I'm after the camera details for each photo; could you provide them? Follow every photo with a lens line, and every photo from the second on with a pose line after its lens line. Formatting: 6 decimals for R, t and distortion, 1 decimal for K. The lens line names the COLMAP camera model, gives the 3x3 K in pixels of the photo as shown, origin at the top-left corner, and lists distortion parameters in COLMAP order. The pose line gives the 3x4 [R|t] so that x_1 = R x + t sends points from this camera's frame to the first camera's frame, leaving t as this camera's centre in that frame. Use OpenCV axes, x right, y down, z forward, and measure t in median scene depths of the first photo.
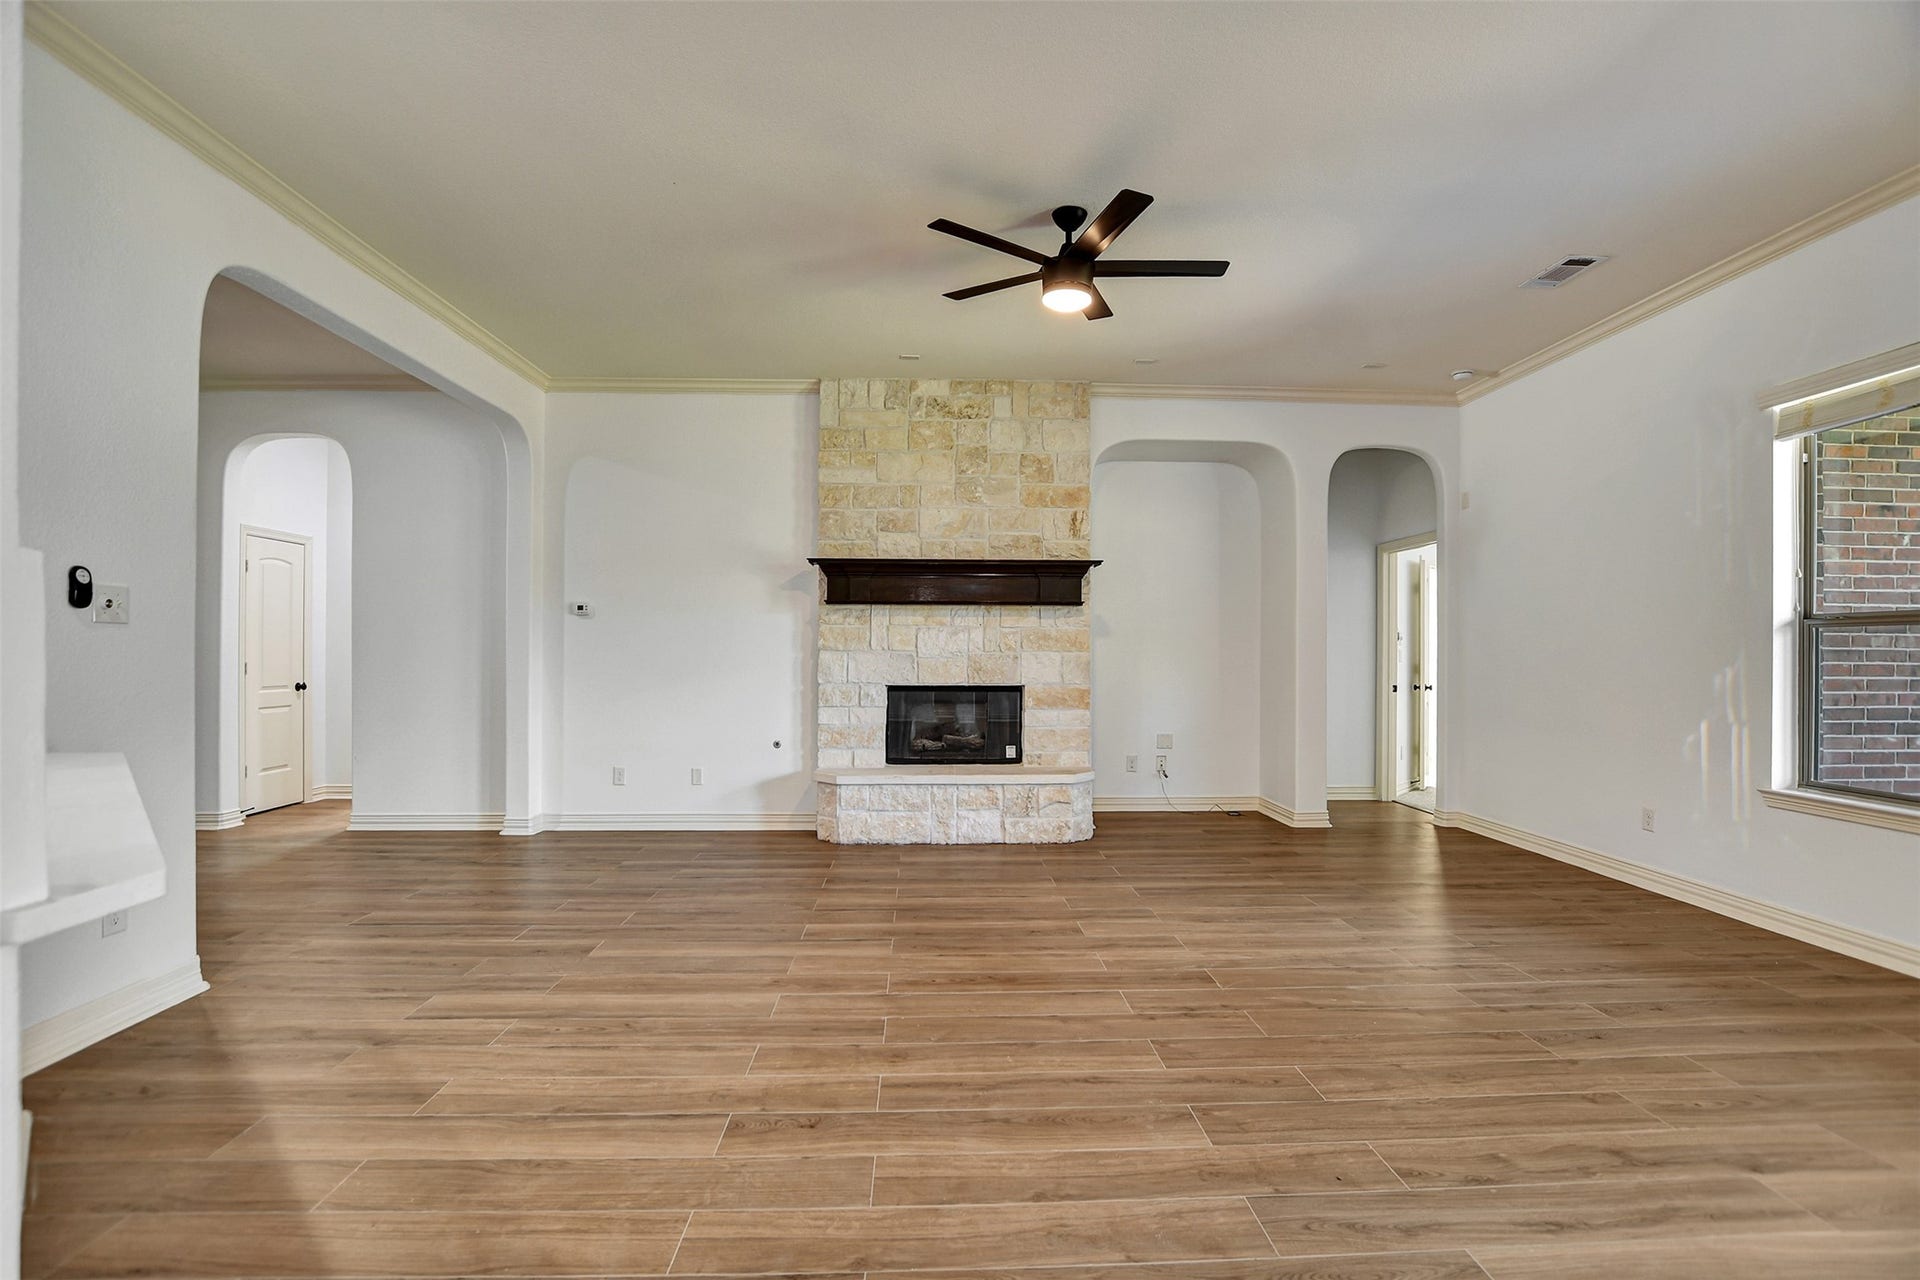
lens RADIAL K [[869.3, 0, 959.0], [0, 869.3, 652.0], [0, 0, 1]] dist [-0.027084, 0.001336]
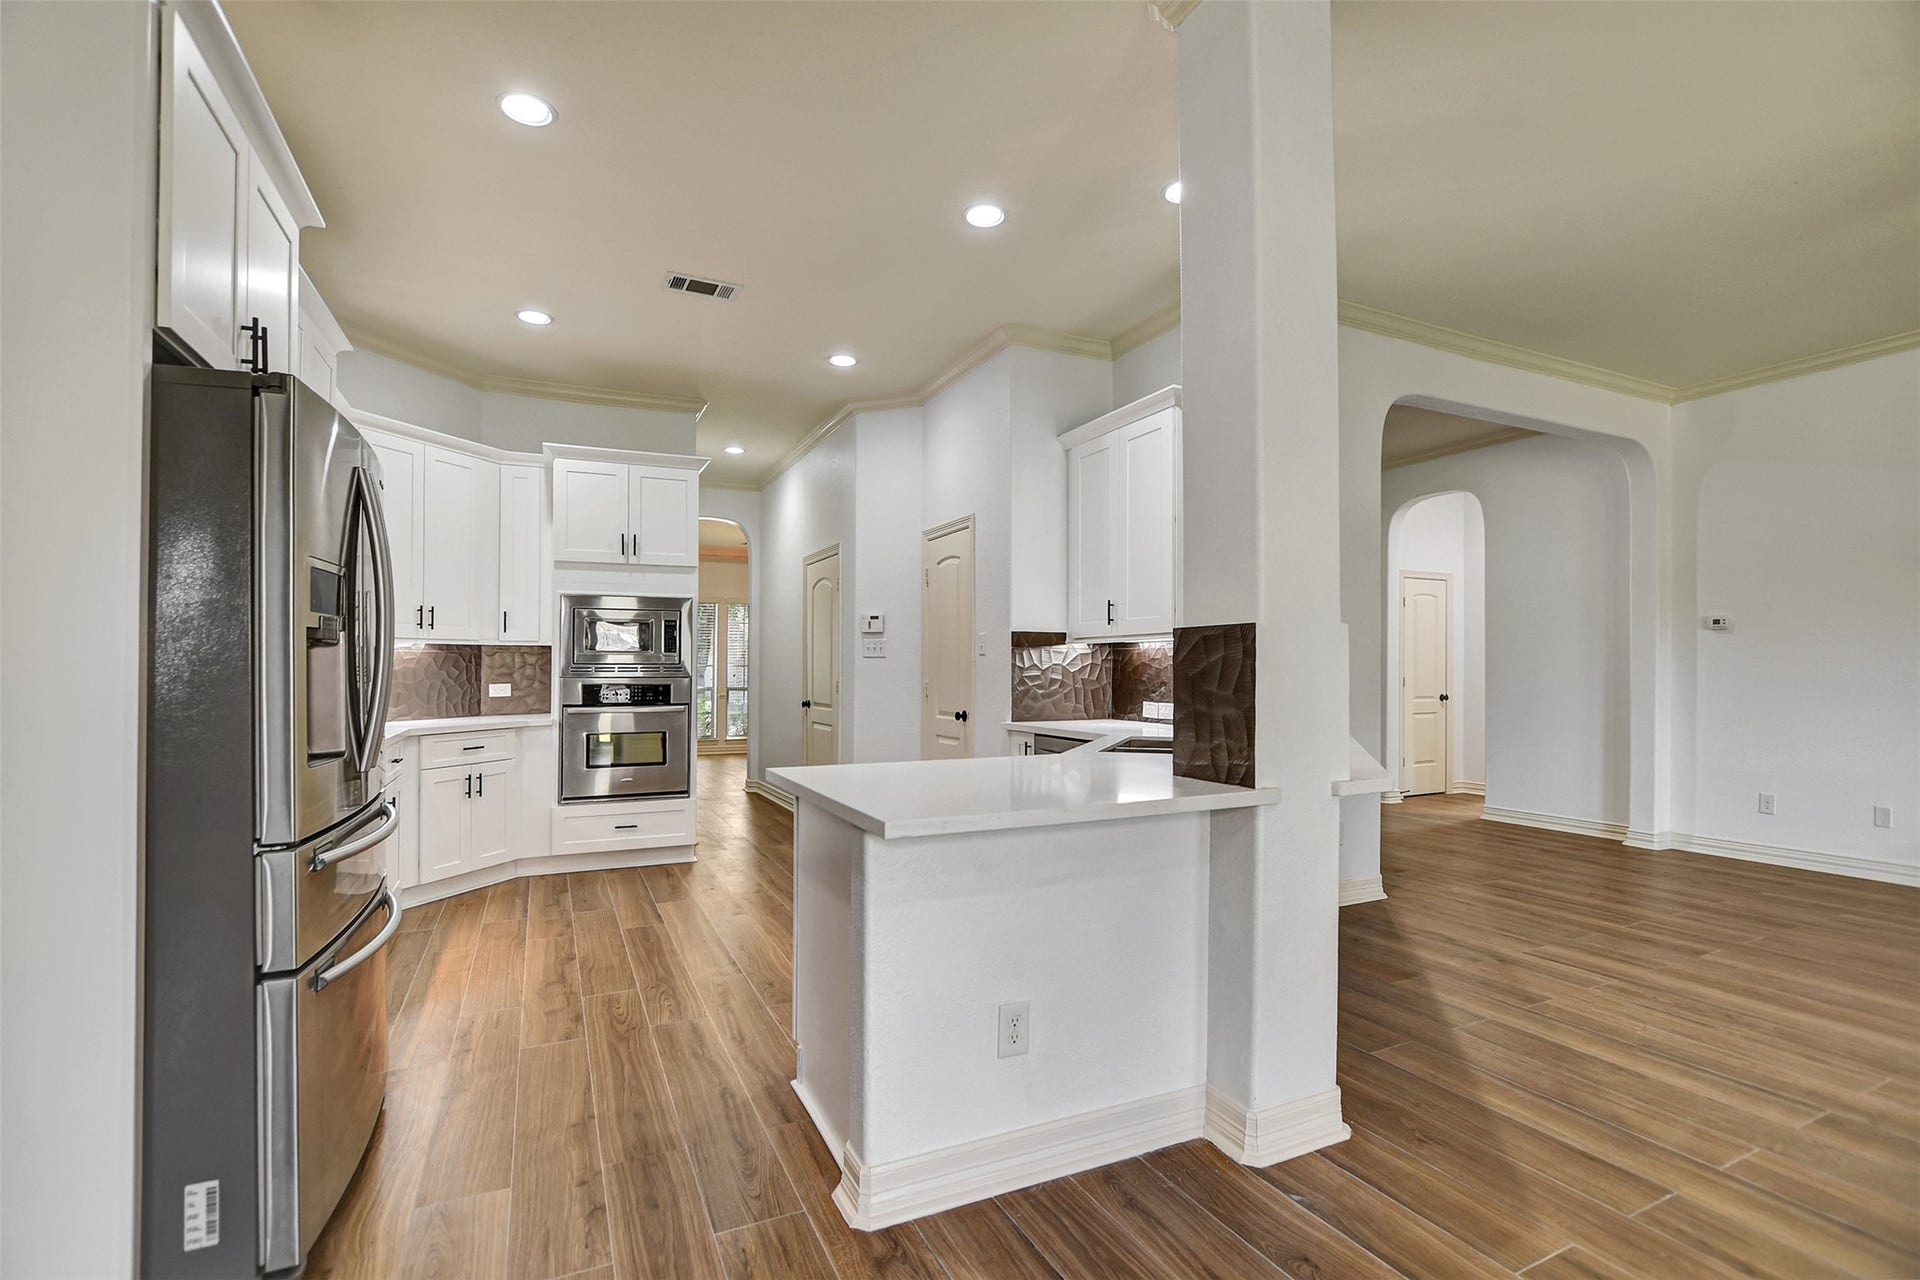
lens RADIAL K [[862.0, 0, 950.4], [0, 862.0, 674.5], [0, 0, 1]] dist [-0.021065, 0.000004]
pose [[0.386118, 0.001810, -0.922448, 0.101077], [0.004605, 0.999982, 0.003890, -0.000488], [0.922438, -0.005750, 0.386103, -0.143764]]
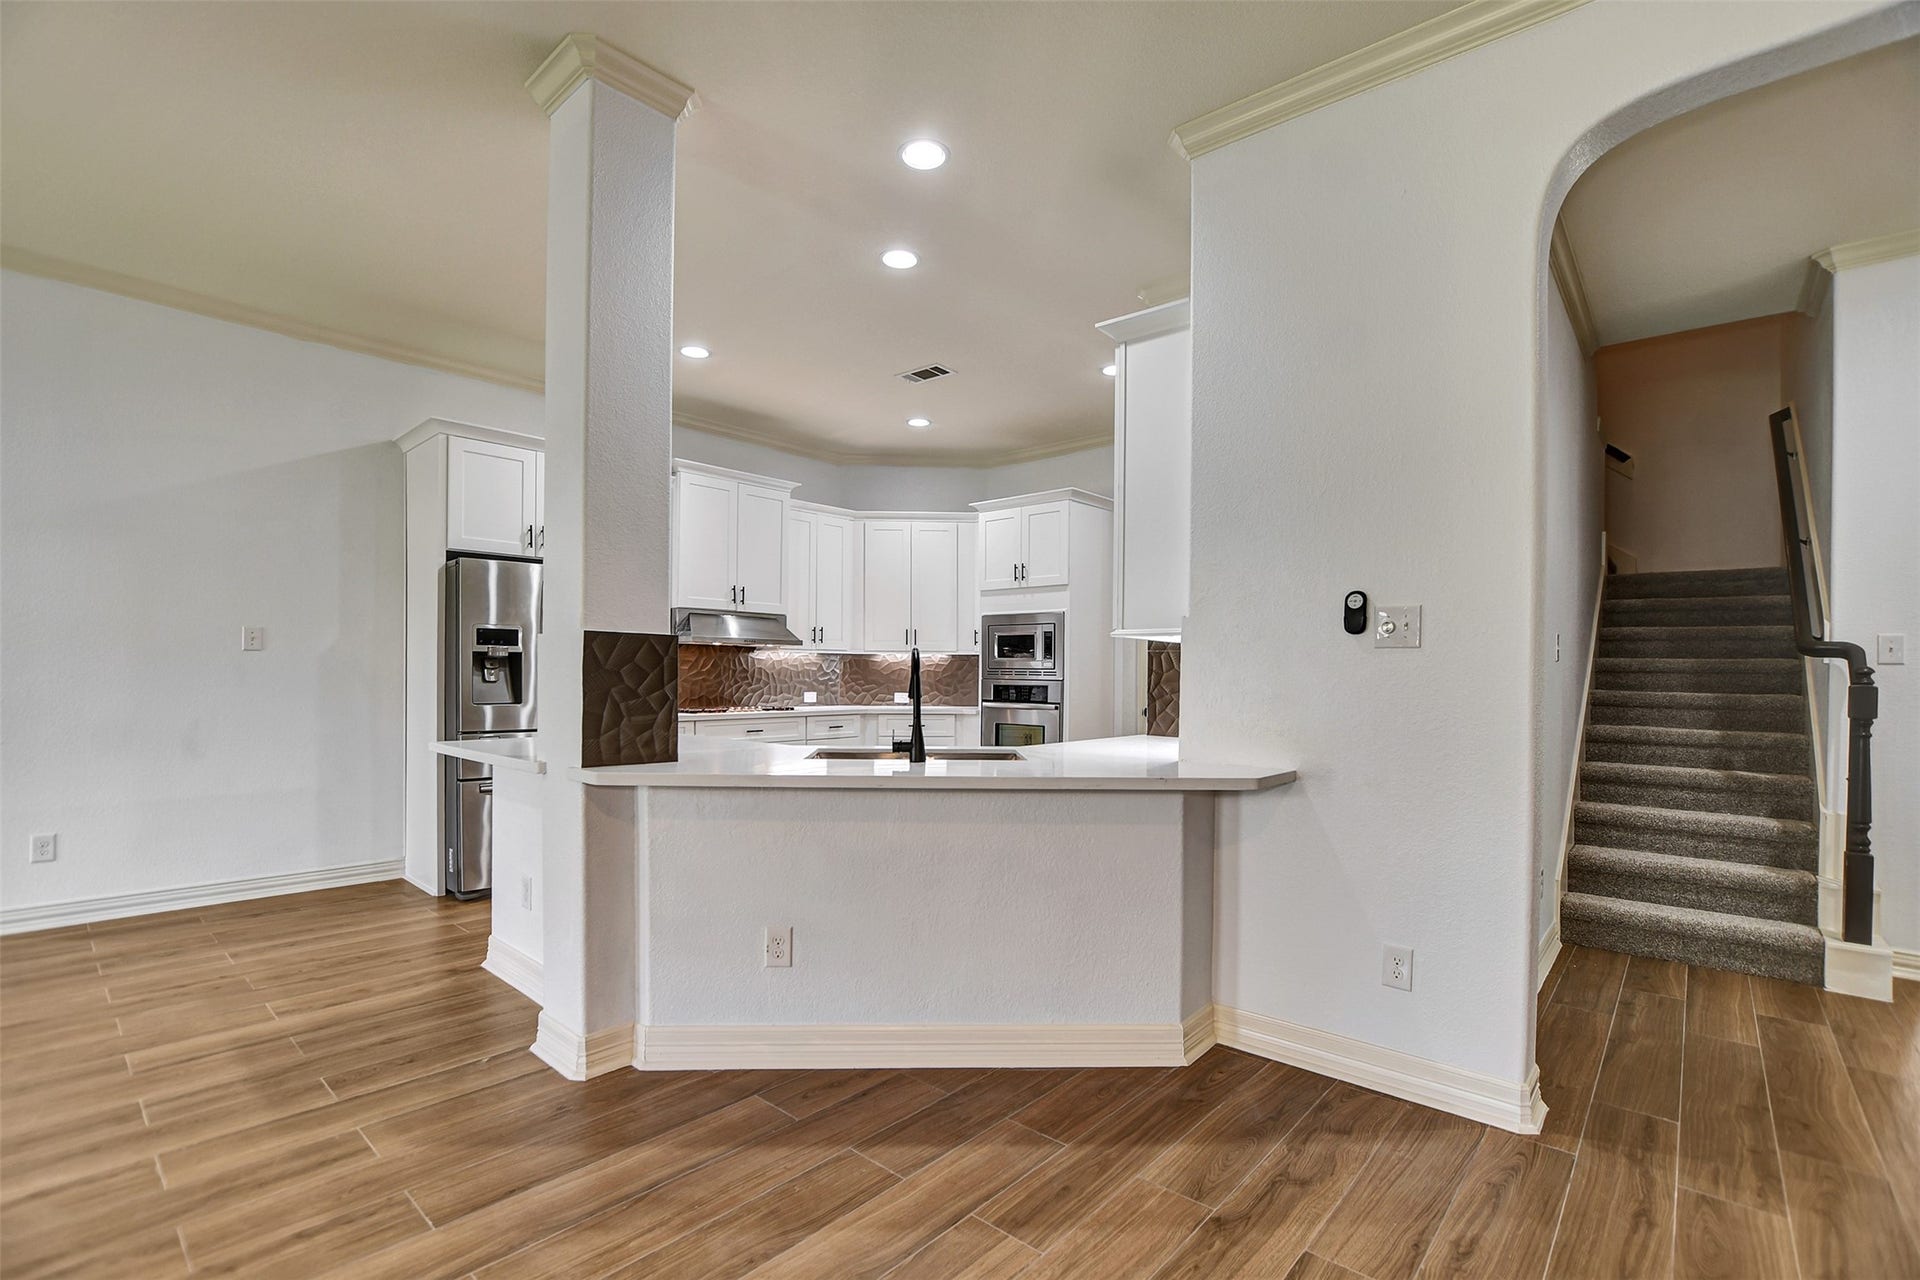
lens RADIAL K [[862.0, 0, 950.4], [0, 862.0, 674.5], [0, 0, 1]] dist [-0.021065, 0.000004]
pose [[-0.697012, -0.009810, -0.716992, -0.001826], [-0.011741, 0.999928, -0.002268, 0.001289], [0.716963, 0.006838, -0.697077, 0.608062]]
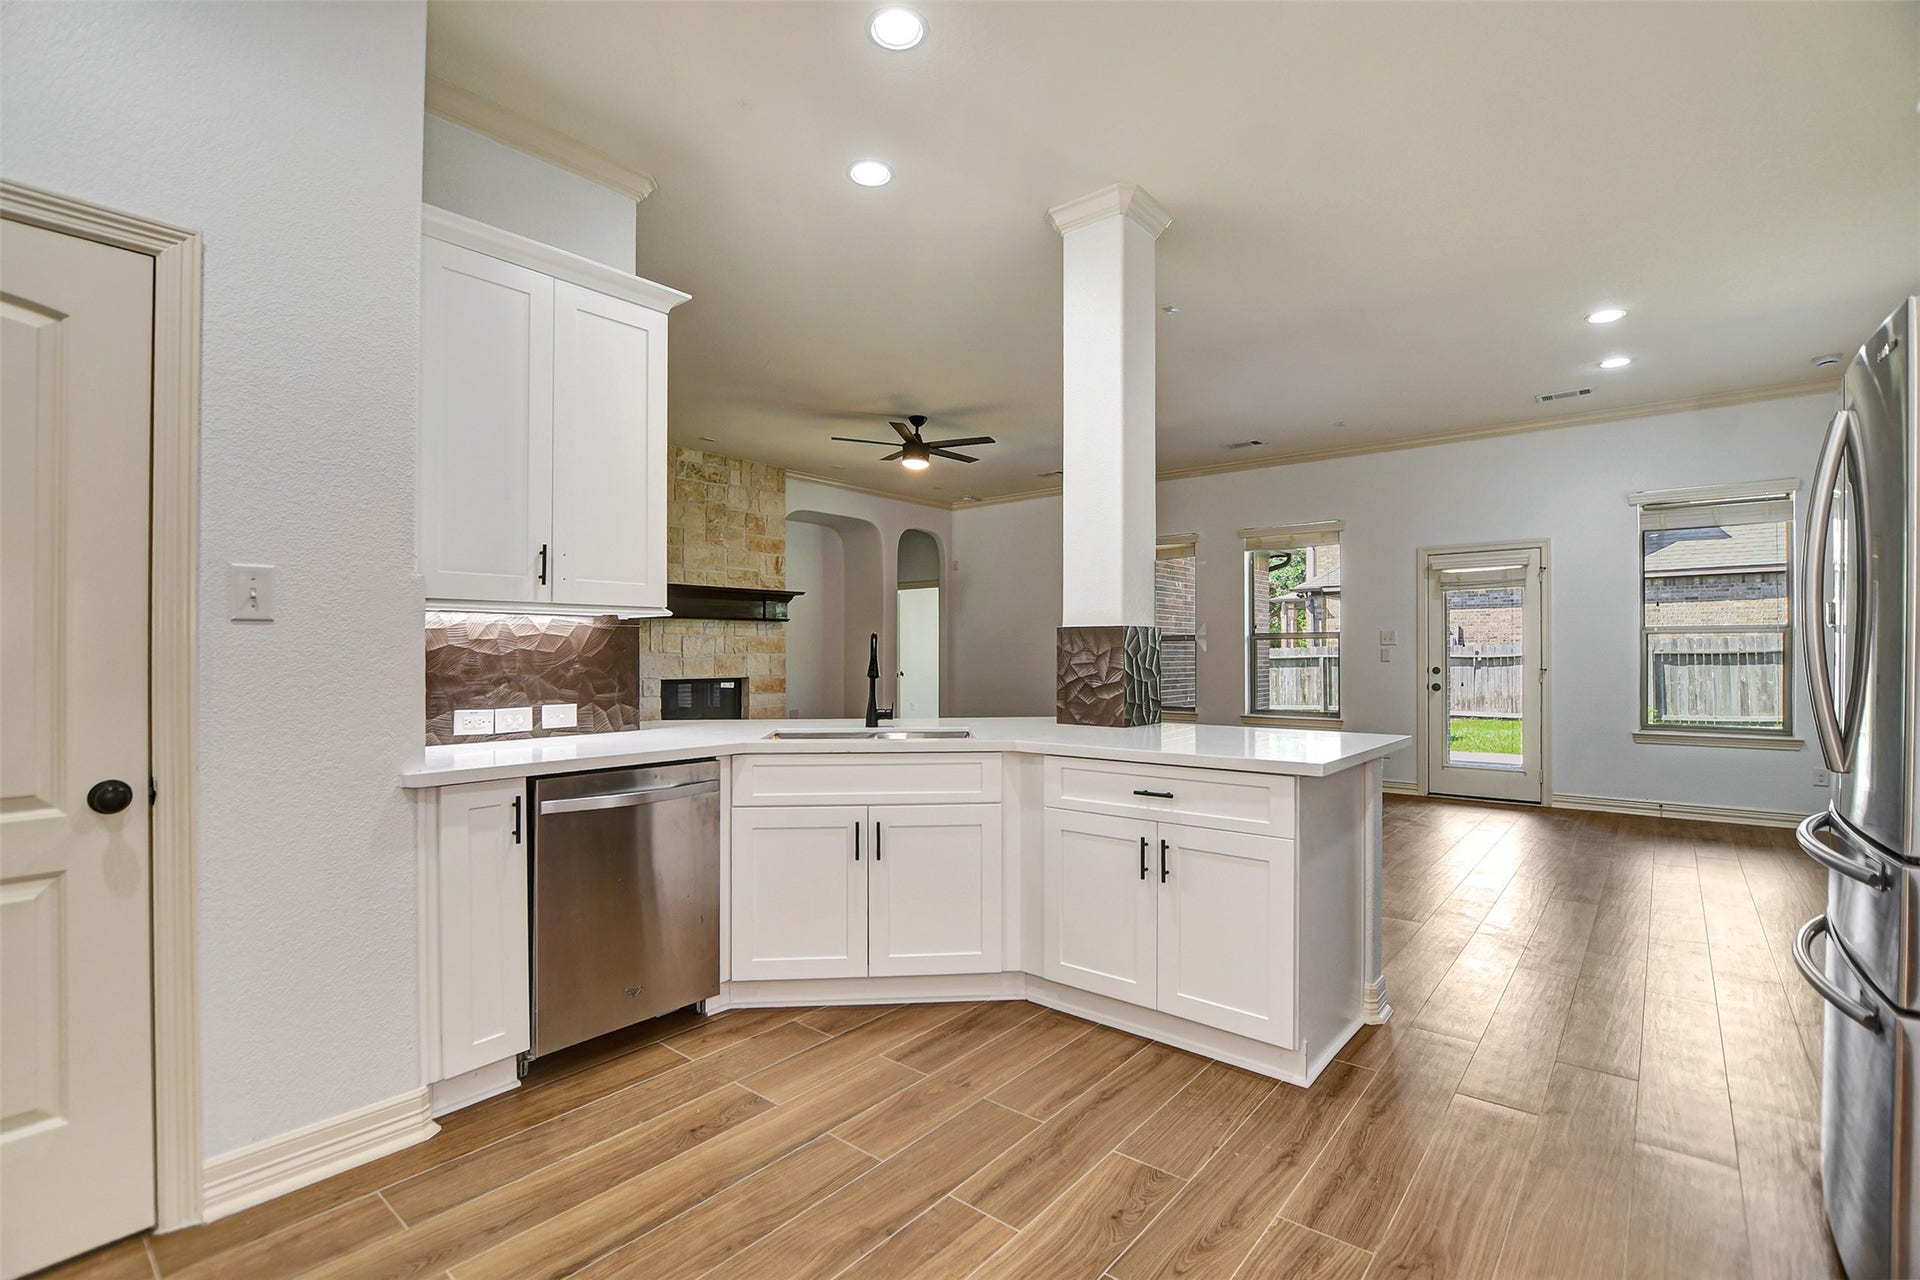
lens RADIAL K [[869.3, 0, 959.0], [0, 869.3, 652.0], [0, 0, 1]] dist [-0.027084, 0.001336]
pose [[0.673989, -0.004317, 0.738729, -0.755135], [0.003841, 0.999990, 0.002339, -0.004303], [-0.738731, 0.001261, 0.673999, -0.207718]]
